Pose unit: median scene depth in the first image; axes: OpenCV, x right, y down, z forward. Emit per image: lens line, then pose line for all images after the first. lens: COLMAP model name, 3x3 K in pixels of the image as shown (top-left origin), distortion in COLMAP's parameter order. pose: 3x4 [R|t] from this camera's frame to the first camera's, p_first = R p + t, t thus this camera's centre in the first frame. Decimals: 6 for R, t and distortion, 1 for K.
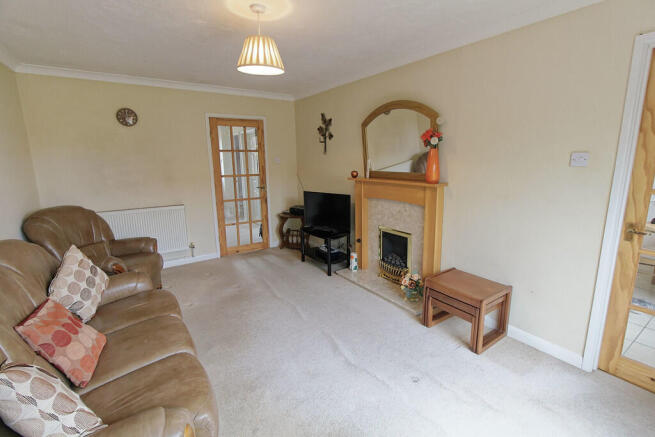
lens RADIAL K [[302.8, 0, 330.1], [0, 302.8, 216.8], [0, 0, 1]] dist [0.001518, 0.000158]
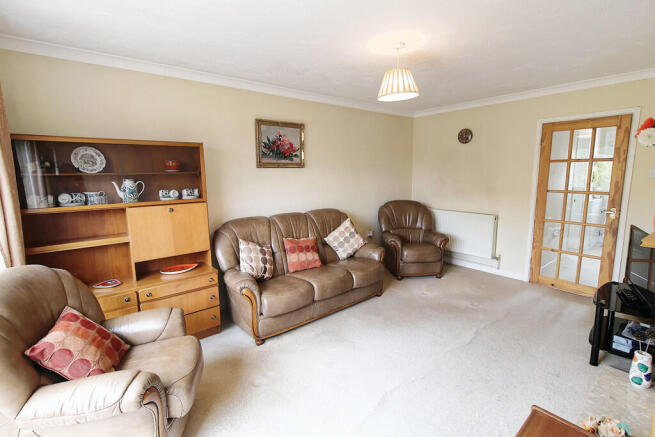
lens RADIAL K [[302.8, 0, 330.1], [0, 302.8, 215.9], [0, 0, 1]] dist [0.001518, 0.000158]
pose [[0.083299, 0.155035, -0.984391, 0.458411], [-0.185474, 0.972976, 0.137542, -0.072427], [0.979112, 0.171122, 0.109803, 0.333085]]
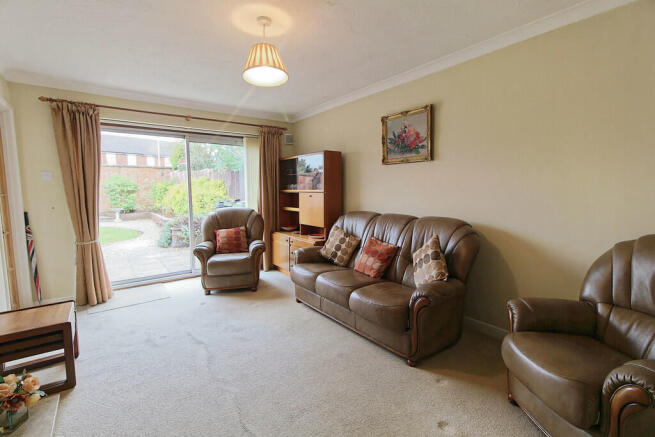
lens RADIAL K [[302.8, 0, 327.8], [0, 302.8, 216.8], [0, 0, 1]] dist [0.001518, 0.000158]
pose [[-0.999114, 0.018834, -0.037631, -0.138277], [0.007454, 0.959319, 0.282224, -0.141669], [0.041416, 0.281694, -0.958610, 0.967469]]
